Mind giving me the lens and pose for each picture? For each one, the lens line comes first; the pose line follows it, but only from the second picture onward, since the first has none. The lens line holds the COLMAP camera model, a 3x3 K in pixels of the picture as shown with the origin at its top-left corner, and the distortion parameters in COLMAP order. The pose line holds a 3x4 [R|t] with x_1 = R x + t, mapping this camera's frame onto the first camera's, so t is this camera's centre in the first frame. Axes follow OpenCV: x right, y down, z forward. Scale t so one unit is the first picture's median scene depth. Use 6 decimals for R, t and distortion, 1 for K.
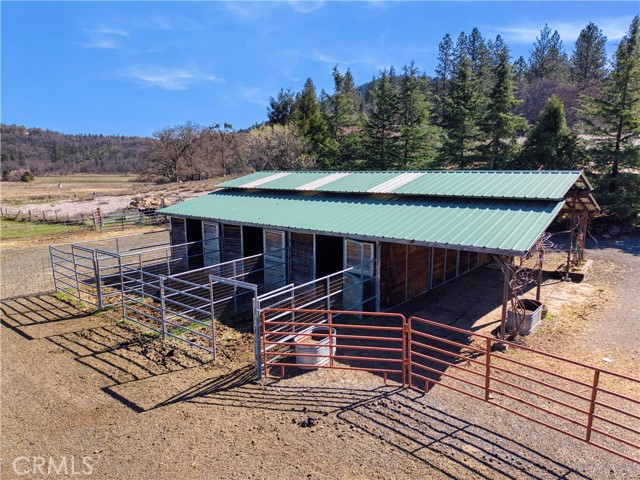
lens RADIAL K [[427.6, 0, 320.0], [0, 427.6, 240.0], [0, 0, 1]] dist [0.019107, -0.019543]
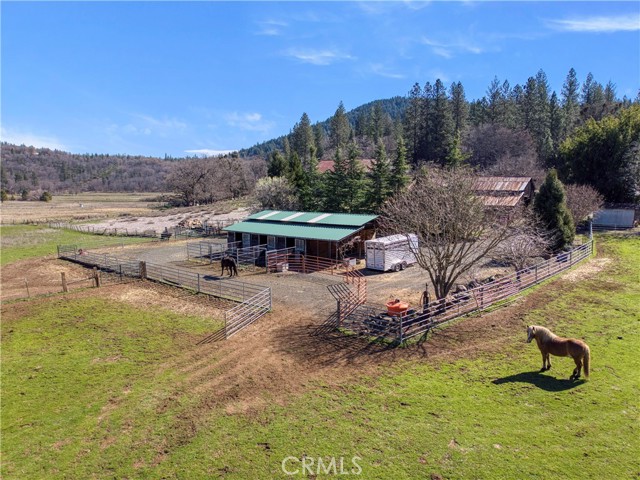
lens RADIAL K [[427.6, 0, 320.0], [0, 427.6, 240.0], [0, 0, 1]] dist [0.019107, -0.019543]
pose [[0.999998, -0.001128, -0.001400, 0.024417], [0.001072, 0.999232, -0.039161, 0.012932], [0.001443, 0.039159, 0.999232, -0.205970]]
